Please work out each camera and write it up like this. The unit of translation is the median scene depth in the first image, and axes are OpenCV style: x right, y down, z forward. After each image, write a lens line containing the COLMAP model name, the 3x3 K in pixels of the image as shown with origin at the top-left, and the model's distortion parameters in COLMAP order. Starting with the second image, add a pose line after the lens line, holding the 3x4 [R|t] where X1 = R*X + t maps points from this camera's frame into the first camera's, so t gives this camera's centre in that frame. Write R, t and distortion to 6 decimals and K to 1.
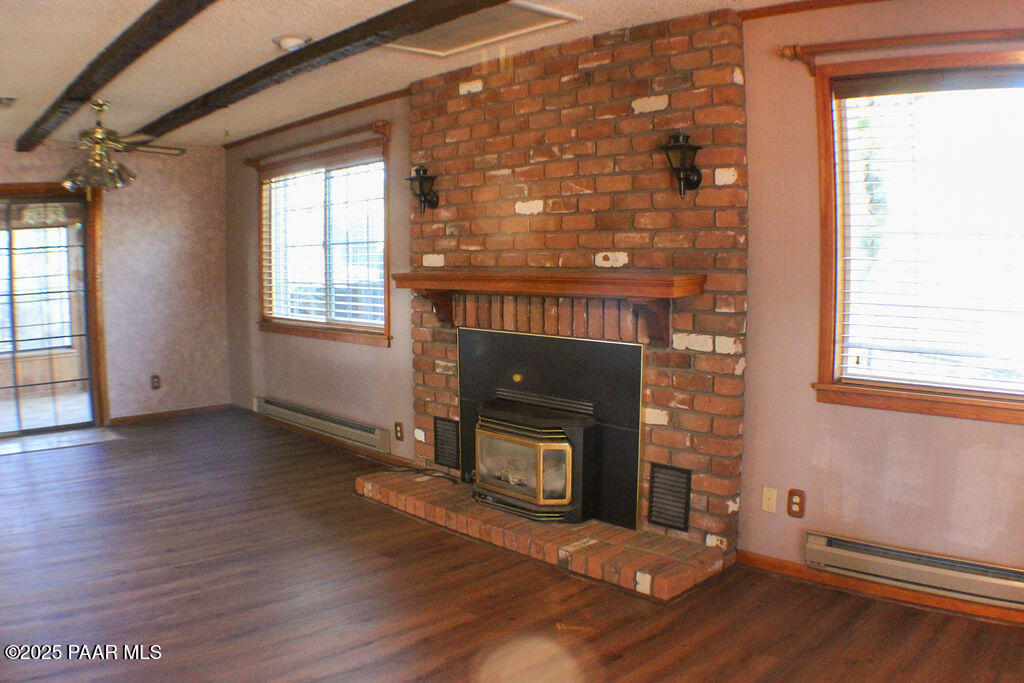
lens RADIAL K [[829.6, 0, 512.0], [0, 829.6, 341.5], [0, 0, 1]] dist [-0.341659, 0.111985]
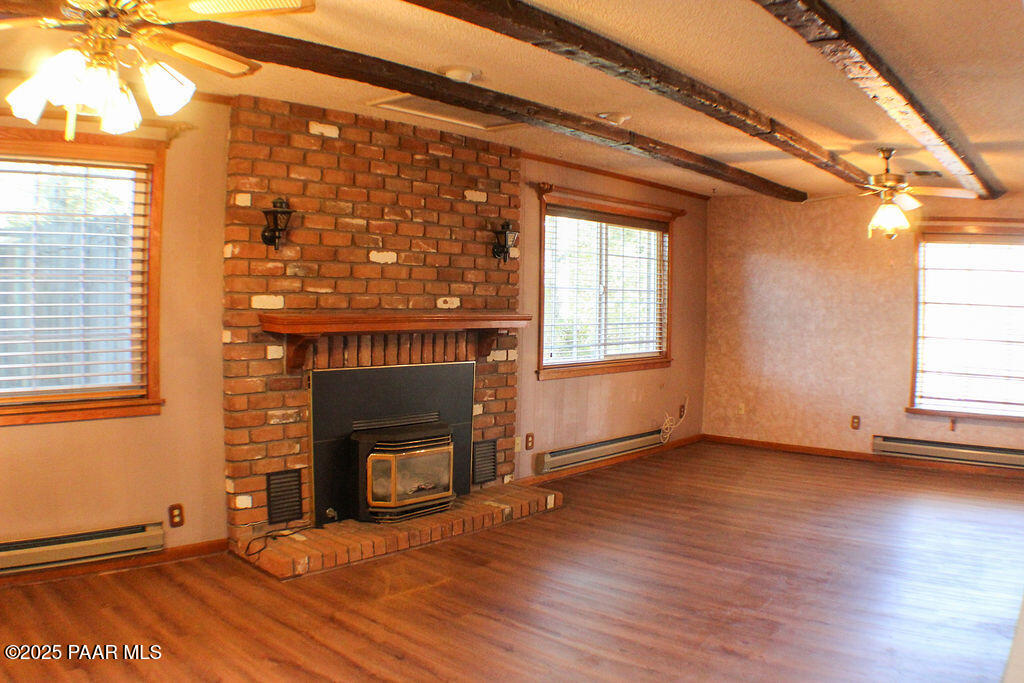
lens RADIAL K [[829.6, 0, 512.0], [0, 829.6, 341.5], [0, 0, 1]] dist [-0.341659, 0.111985]
pose [[-0.085965, -0.047726, 0.995154, -1.200973], [0.080930, 0.995217, 0.054720, -0.097760], [-0.993006, 0.085242, -0.081692, 0.966567]]
